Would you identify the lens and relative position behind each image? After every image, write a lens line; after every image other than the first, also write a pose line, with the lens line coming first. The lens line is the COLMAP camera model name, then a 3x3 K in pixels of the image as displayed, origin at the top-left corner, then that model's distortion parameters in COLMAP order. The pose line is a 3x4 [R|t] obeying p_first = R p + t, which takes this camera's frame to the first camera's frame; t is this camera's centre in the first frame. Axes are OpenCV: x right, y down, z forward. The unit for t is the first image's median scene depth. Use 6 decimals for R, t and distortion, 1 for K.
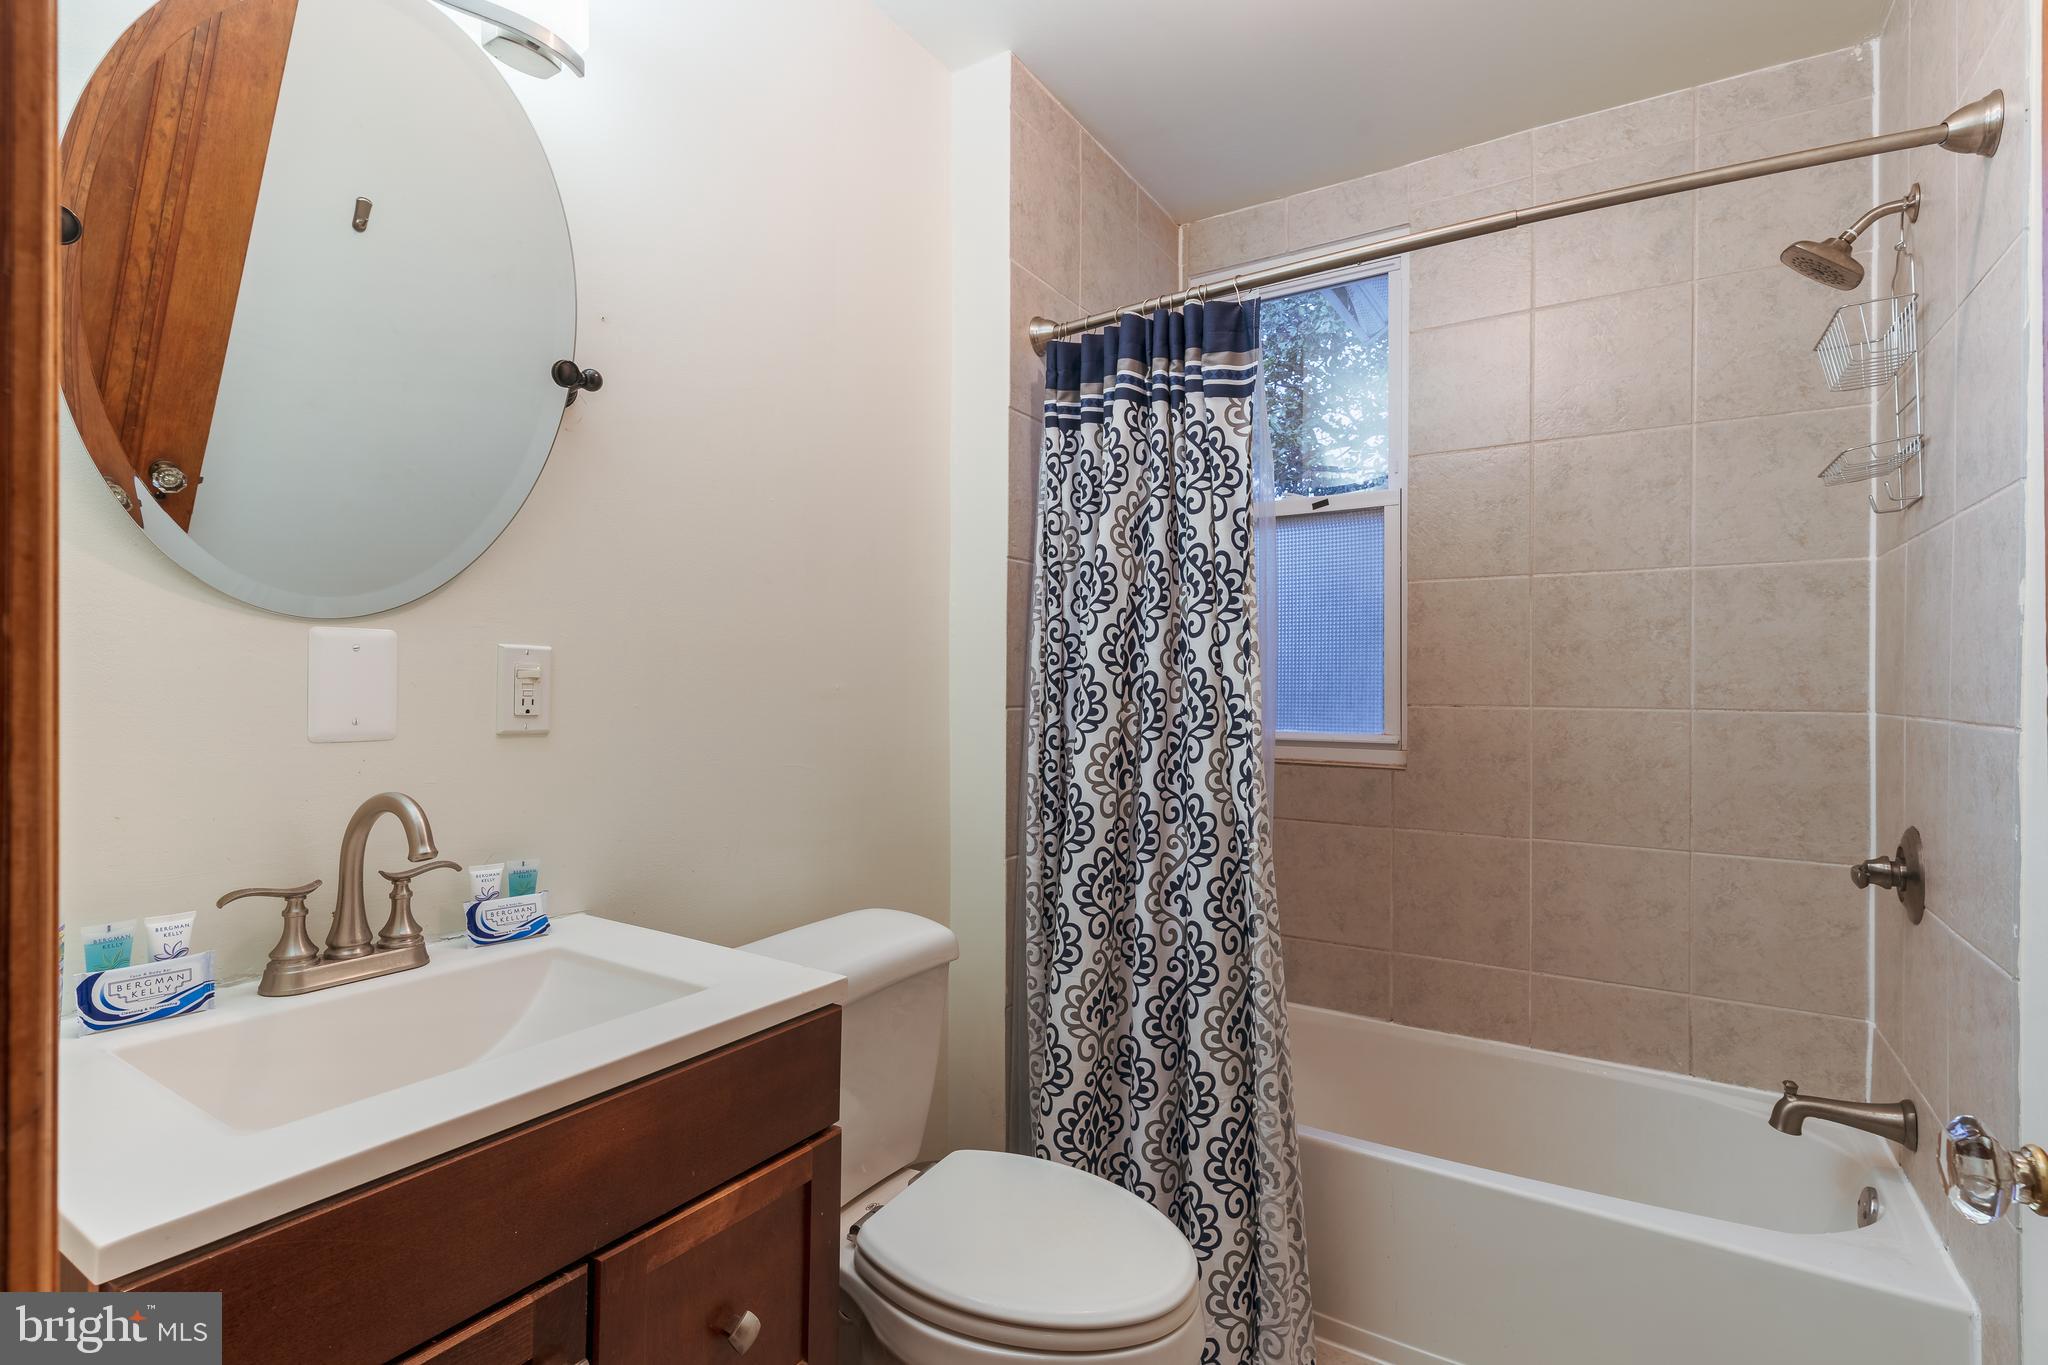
lens RADIAL K [[991.4, 0, 1023.4], [0, 991.4, 682.3], [0, 0, 1]] dist [0.006476, 0.000467]
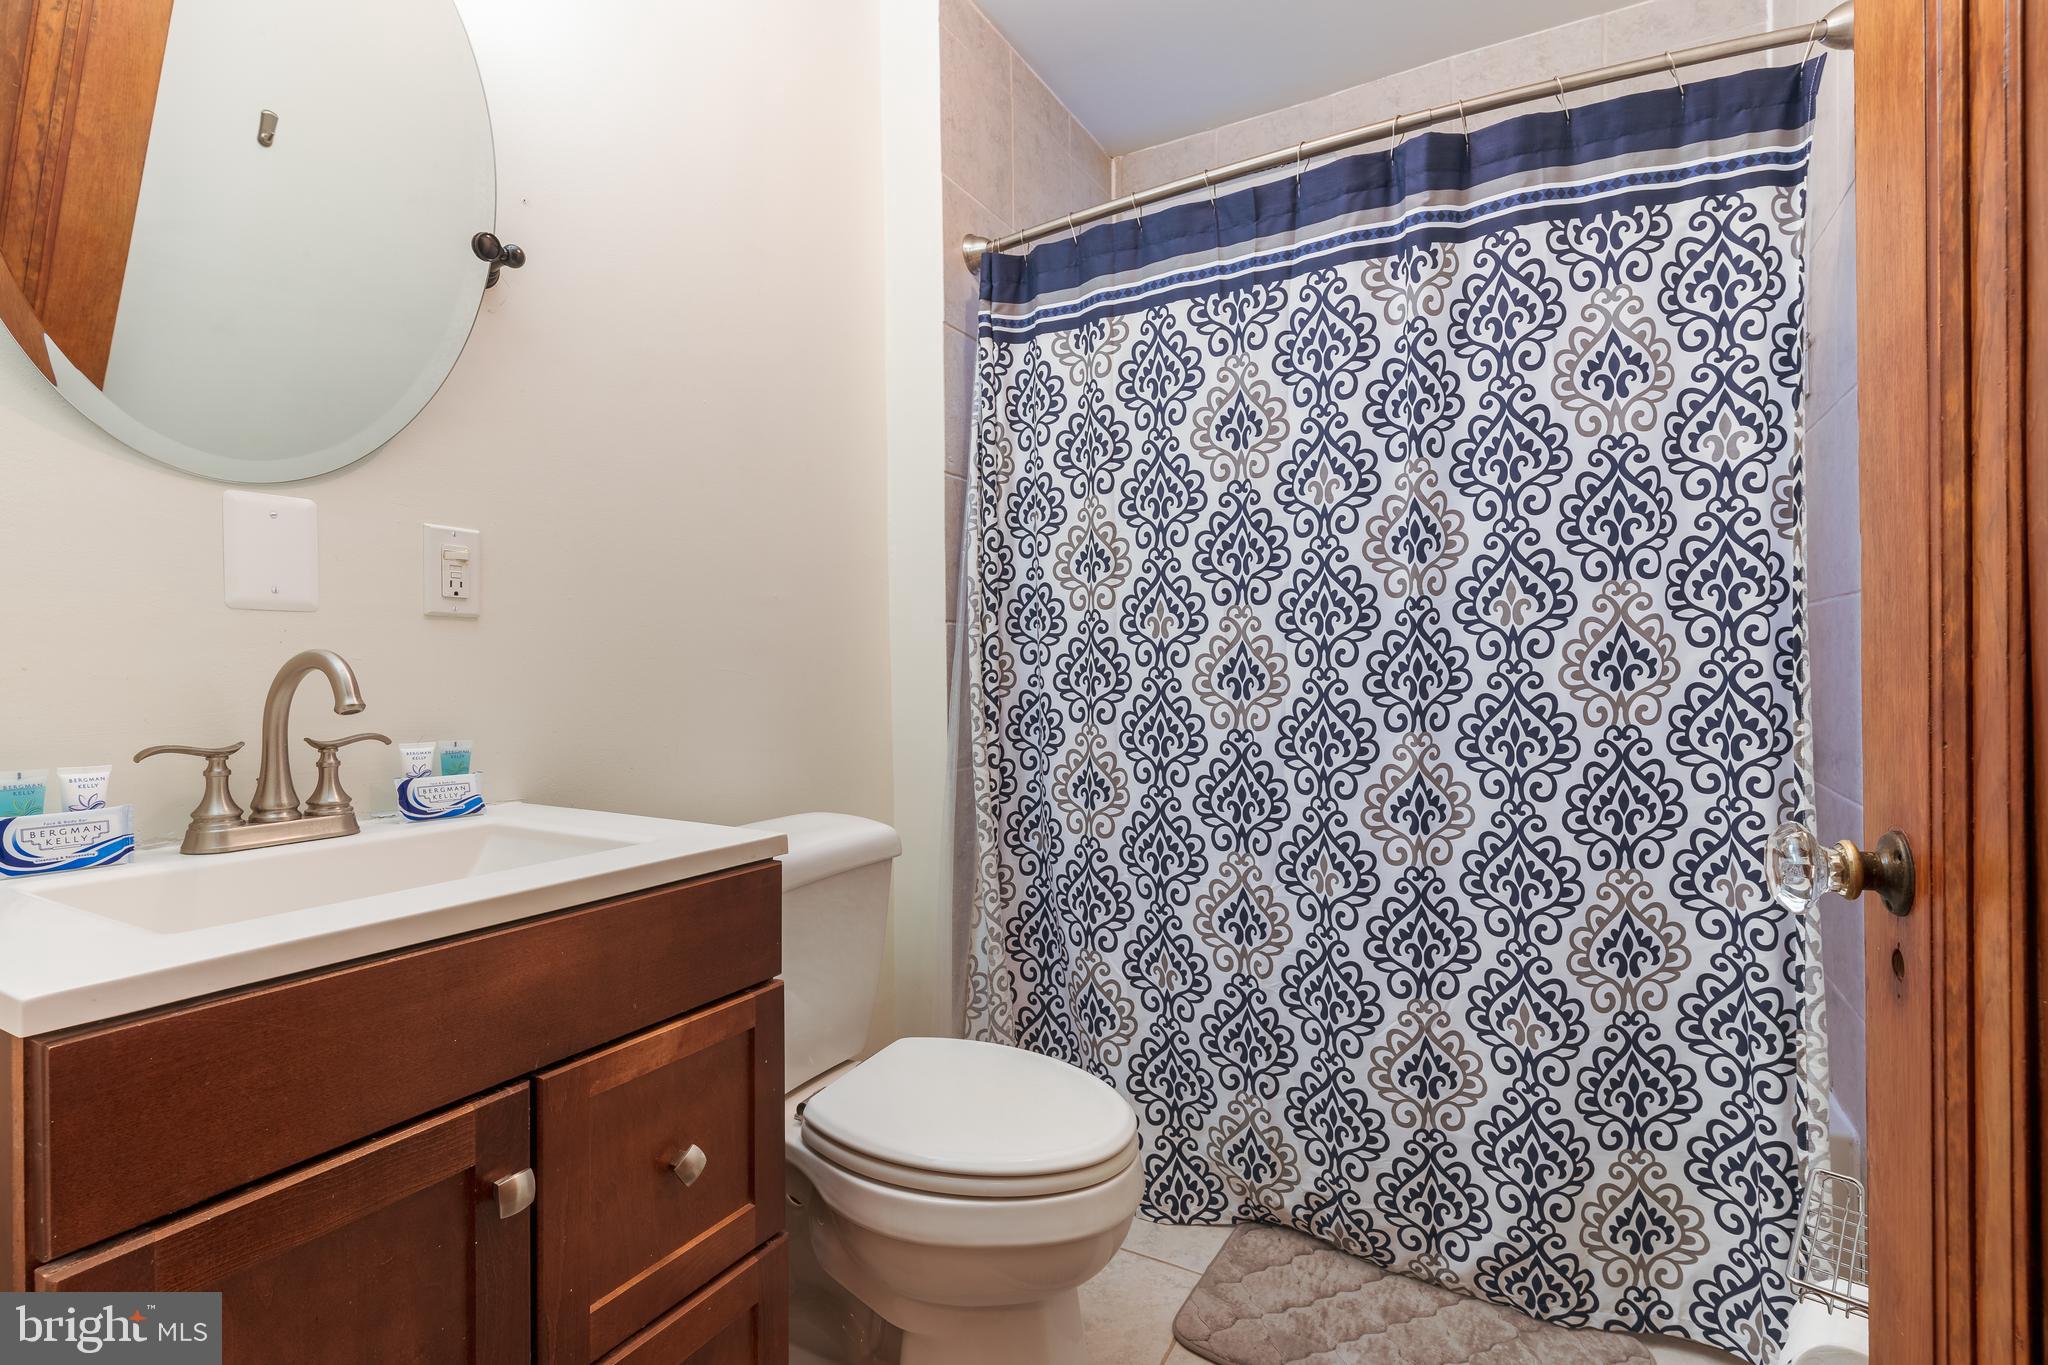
lens RADIAL K [[991.4, 0, 1019.8], [0, 991.4, 676.3], [0, 0, 1]] dist [0.006476, 0.000467]
pose [[0.998577, -0.016858, 0.050586, 0.009515], [0.016139, 0.999763, 0.014586, 0.106135], [-0.050820, -0.013749, 0.998613, -0.017133]]
